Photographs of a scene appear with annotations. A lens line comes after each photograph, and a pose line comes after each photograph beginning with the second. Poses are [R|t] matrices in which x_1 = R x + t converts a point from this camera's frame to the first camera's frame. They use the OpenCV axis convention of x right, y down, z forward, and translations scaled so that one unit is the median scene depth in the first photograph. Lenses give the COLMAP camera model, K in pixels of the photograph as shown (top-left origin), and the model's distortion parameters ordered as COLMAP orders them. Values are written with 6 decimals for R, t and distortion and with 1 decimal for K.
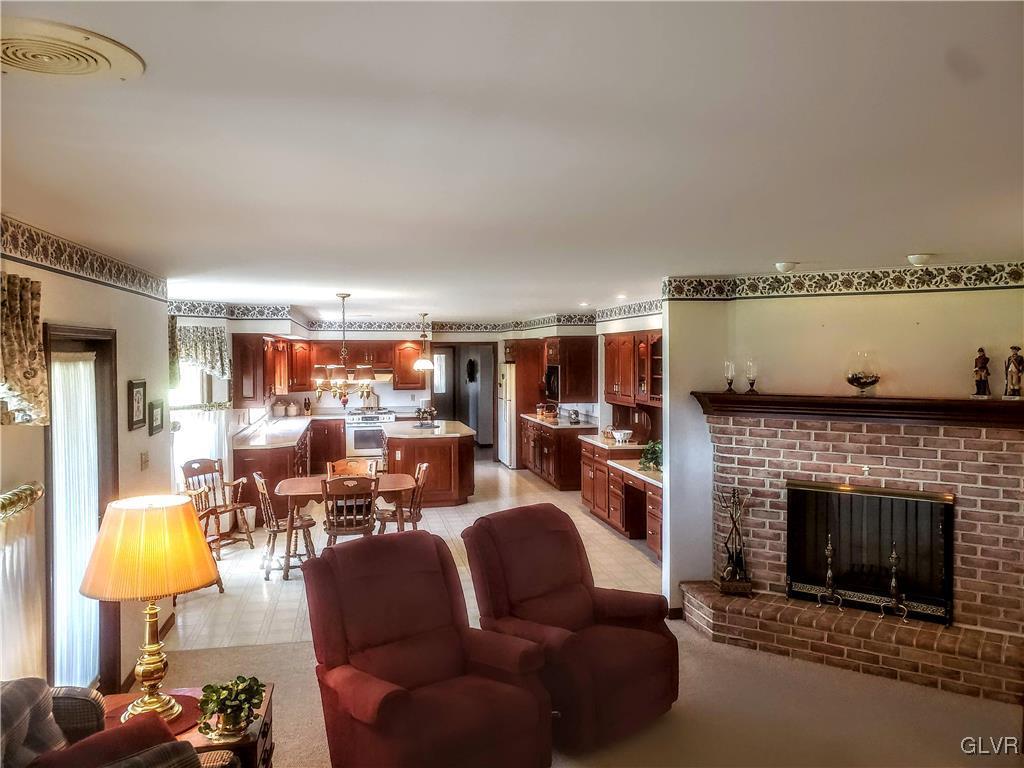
lens RADIAL K [[797.2, 0, 489.0], [0, 797.2, 386.3], [0, 0, 1]] dist [0.009084, -0.004250]
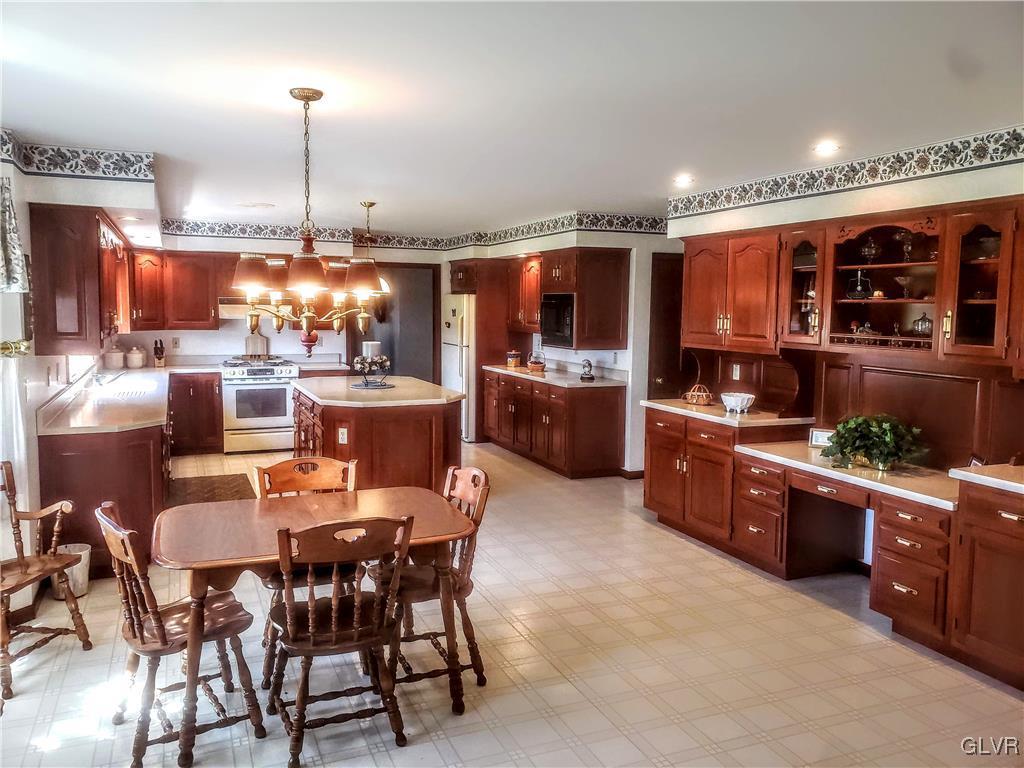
lens RADIAL K [[830.5, 0, 509.6], [0, 830.5, 387.3], [0, 0, 1]] dist [-0.004160, 0.044291]
pose [[0.978214, -0.003643, 0.207565, -0.109697], [-0.009218, 0.998098, 0.060959, 0.010869], [-0.207393, -0.061545, 0.976320, 0.338760]]
